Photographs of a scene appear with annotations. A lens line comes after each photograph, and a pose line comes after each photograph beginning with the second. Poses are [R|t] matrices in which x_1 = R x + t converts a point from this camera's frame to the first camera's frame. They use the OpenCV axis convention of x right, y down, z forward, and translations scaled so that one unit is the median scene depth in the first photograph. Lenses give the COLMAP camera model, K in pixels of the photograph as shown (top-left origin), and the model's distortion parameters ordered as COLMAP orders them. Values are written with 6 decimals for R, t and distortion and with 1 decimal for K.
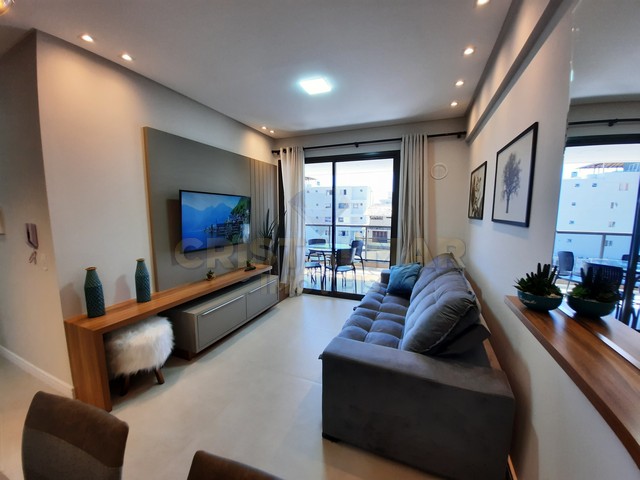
lens RADIAL K [[251.1, 0, 320.0], [0, 251.1, 240.0], [0, 0, 1]] dist [-0.000134, -0.000156]
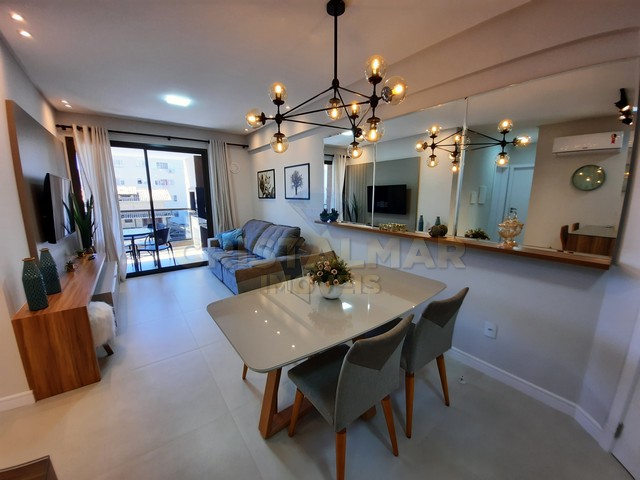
lens RADIAL K [[251.1, 0, 320.0], [0, 251.1, 240.0], [0, 0, 1]] dist [-0.000134, -0.000156]
pose [[0.501509, -0.167538, 0.848776, -0.553893], [0.108913, 0.985491, 0.130172, 0.015912], [-0.858270, 0.027161, 0.512480, -0.194375]]
